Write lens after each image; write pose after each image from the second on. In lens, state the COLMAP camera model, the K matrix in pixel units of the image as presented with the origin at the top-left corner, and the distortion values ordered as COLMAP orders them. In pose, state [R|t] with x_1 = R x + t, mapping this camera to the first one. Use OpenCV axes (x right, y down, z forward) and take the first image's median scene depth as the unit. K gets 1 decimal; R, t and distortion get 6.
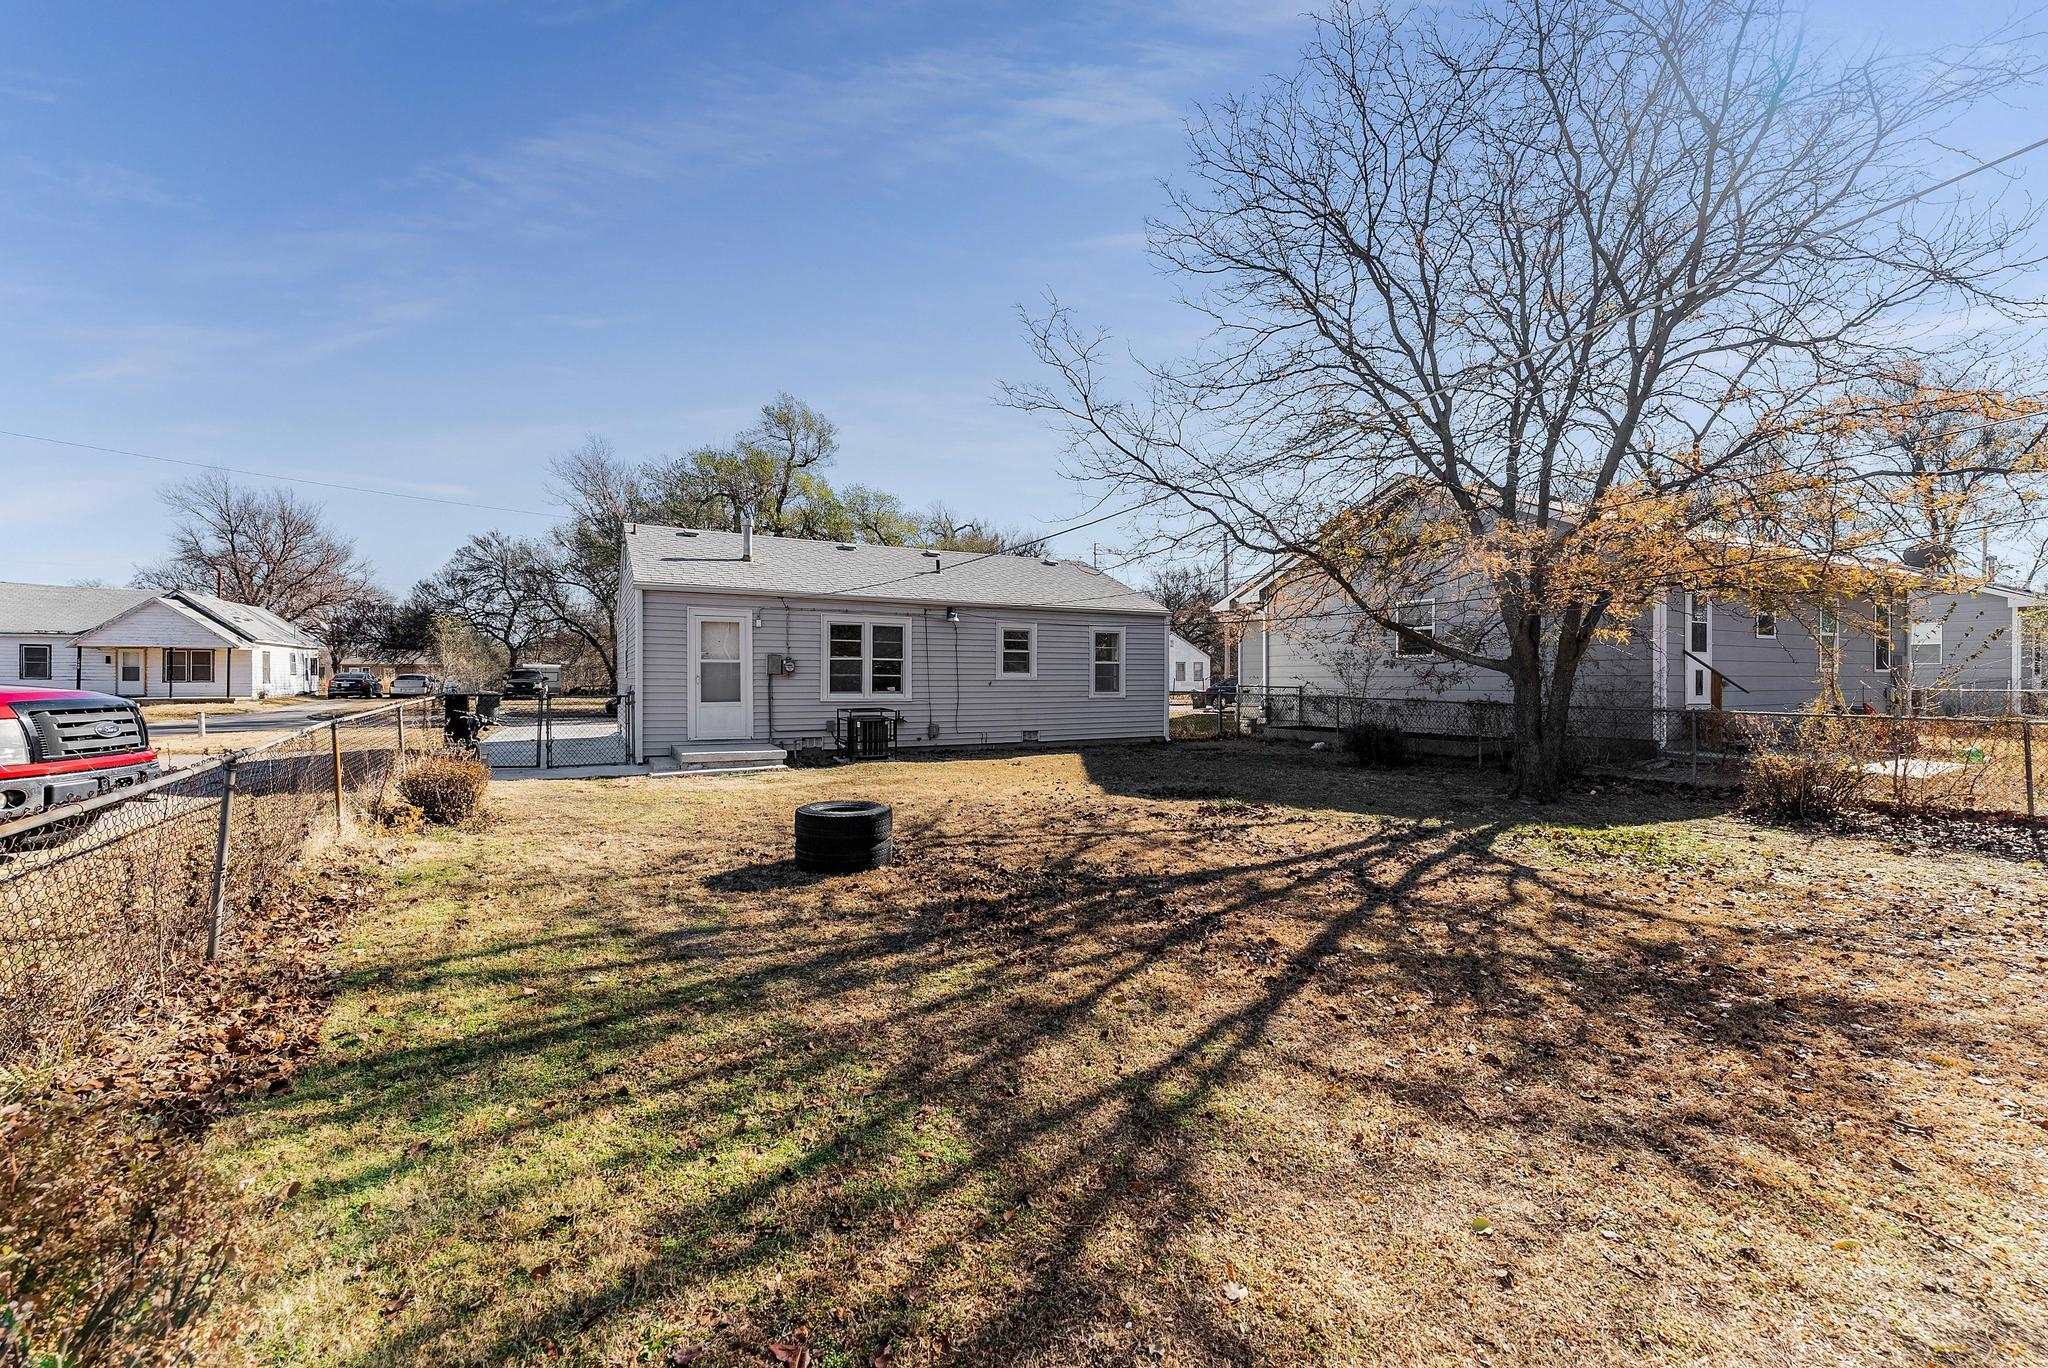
lens RADIAL K [[845.0, 0, 1026.3], [0, 845.0, 683.1], [0, 0, 1]] dist [0.009171, 0.000356]
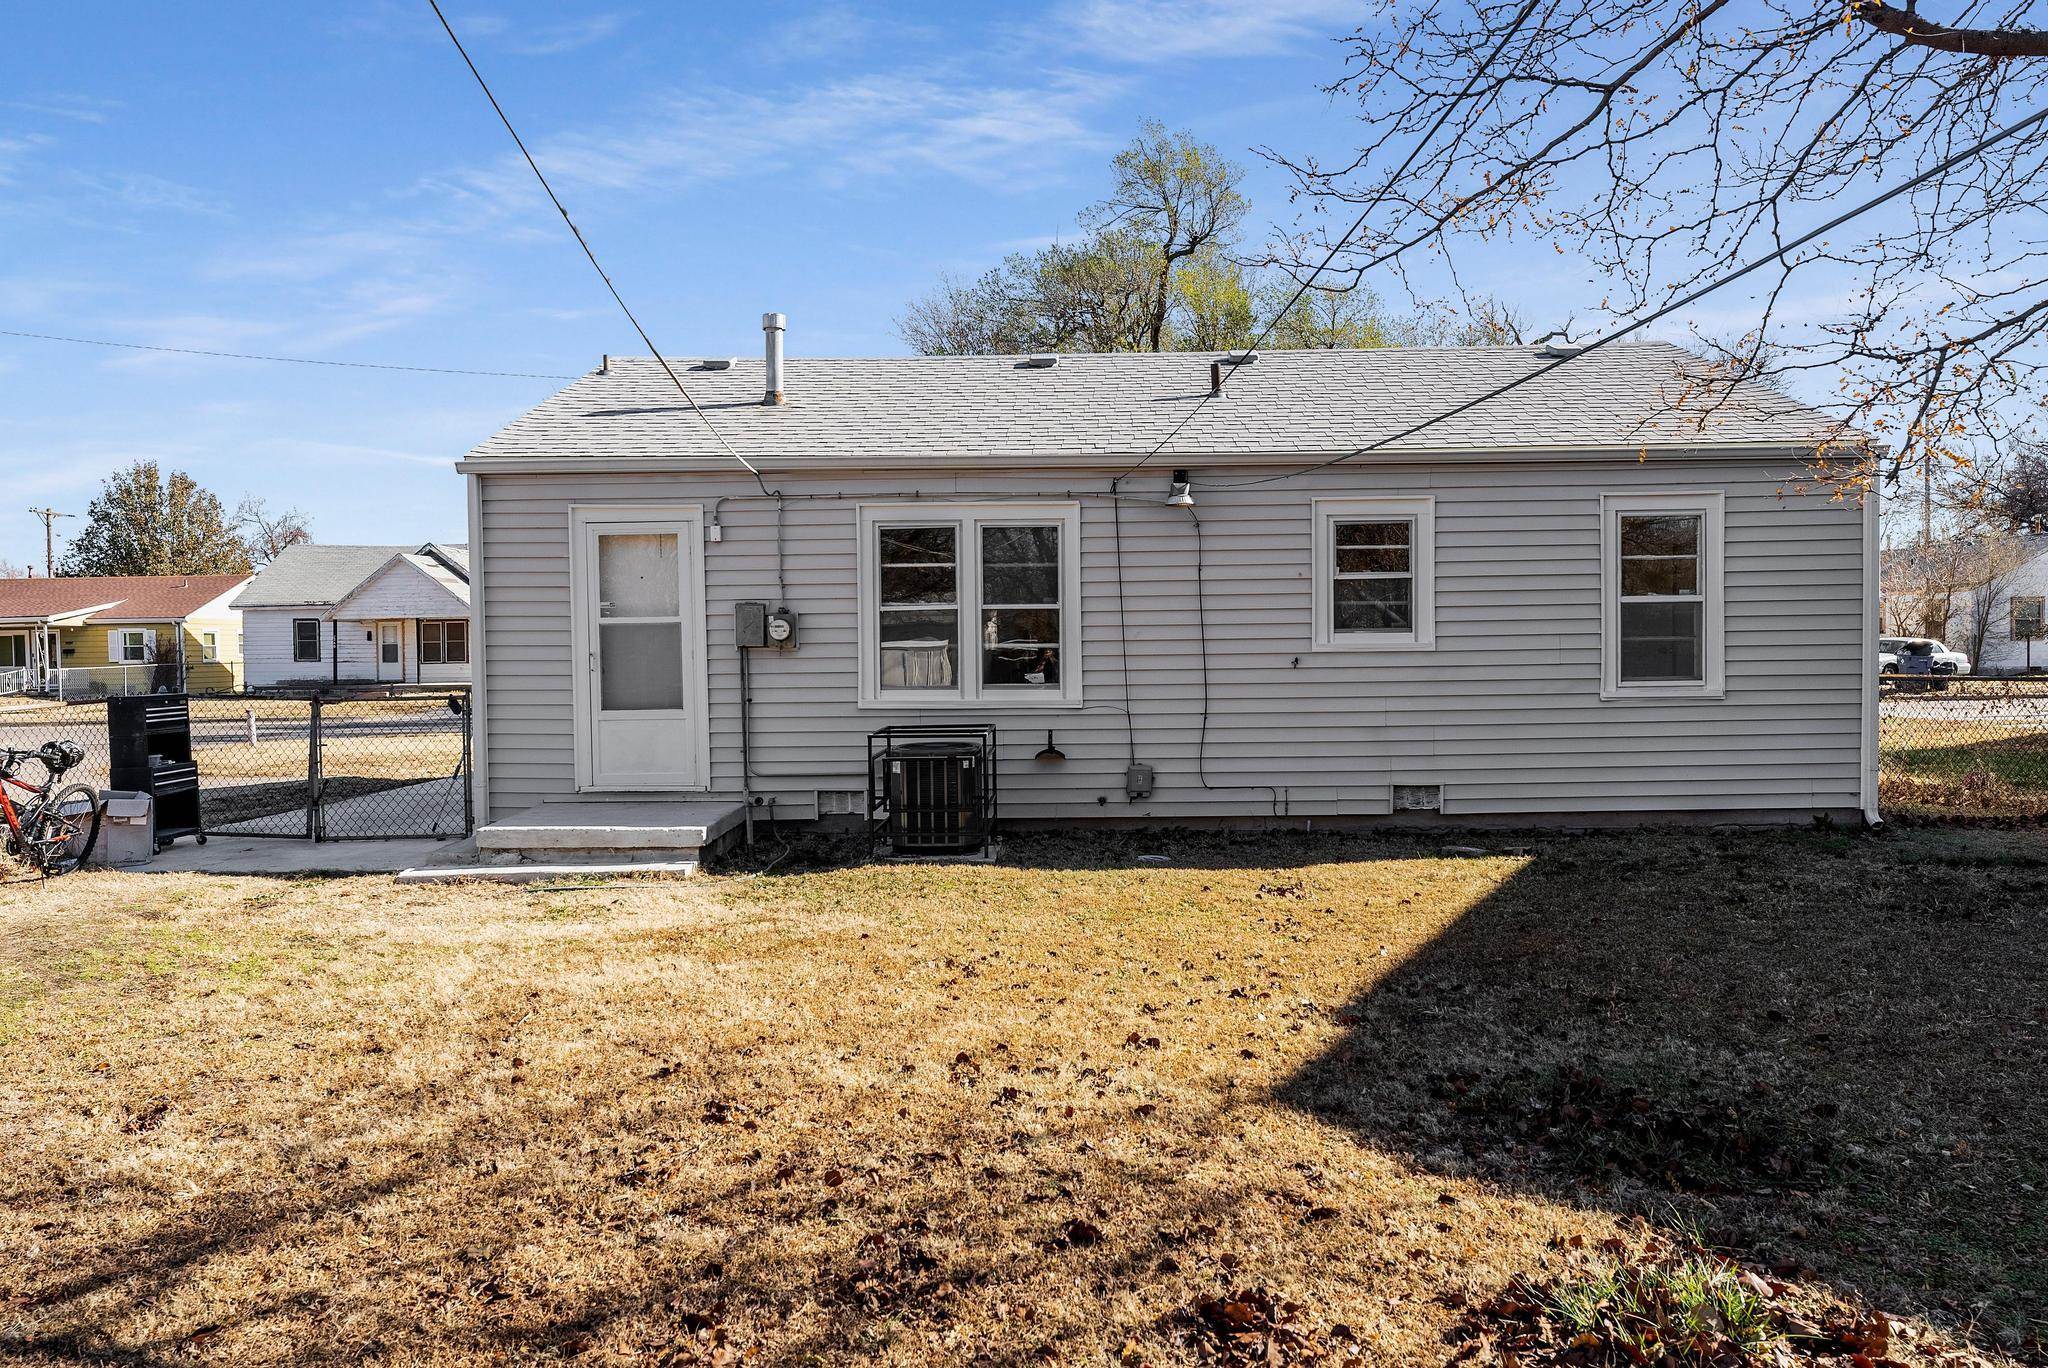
lens RADIAL K [[1371.1, 0, 1020.8], [0, 1371.1, 684.9], [0, 0, 1]] dist [-0.004001, -0.000586]
pose [[0.868476, 0.000177, -0.495731, 0.164185], [0.011983, 0.999700, 0.021351, -0.004010], [0.495586, -0.024483, 0.868213, 0.405796]]
